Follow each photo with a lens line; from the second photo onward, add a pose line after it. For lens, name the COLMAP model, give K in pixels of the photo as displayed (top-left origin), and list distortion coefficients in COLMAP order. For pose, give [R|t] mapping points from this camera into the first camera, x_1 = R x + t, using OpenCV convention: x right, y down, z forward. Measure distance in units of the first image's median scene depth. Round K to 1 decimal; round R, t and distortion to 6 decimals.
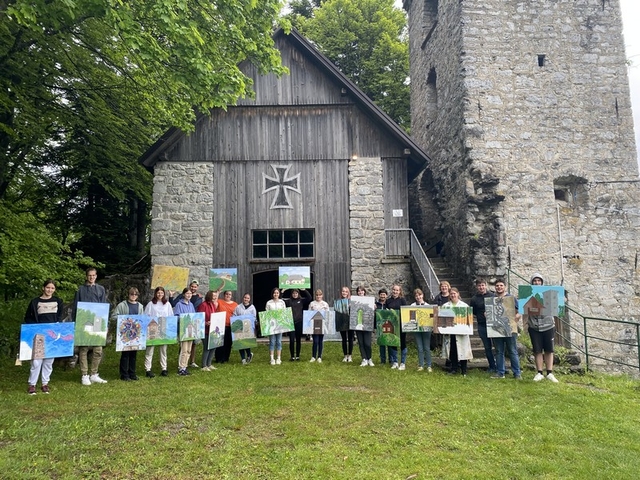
lens RADIAL K [[480.5, 0, 329.7], [0, 480.5, 240.8], [0, 0, 1]] dist [0.001056, -0.005739]
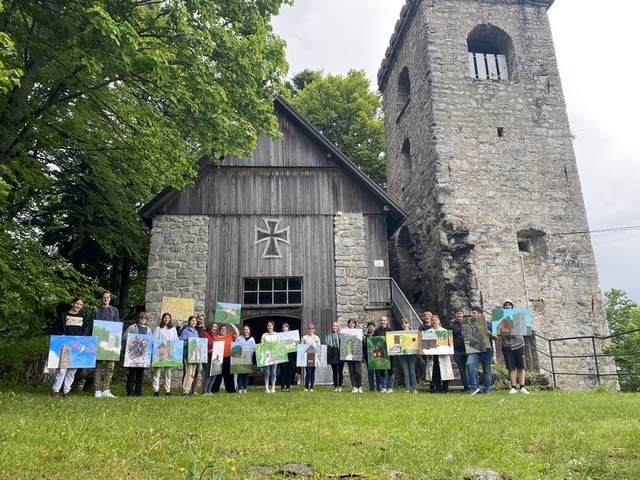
lens RADIAL K [[480.5, 0, 329.7], [0, 480.5, 240.8], [0, 0, 1]] dist [0.001056, -0.005739]
pose [[0.998168, 0.011568, 0.059383, -0.039264], [-0.001968, 0.987238, -0.159238, 0.072926], [-0.060467, 0.158830, 0.985453, -0.084195]]
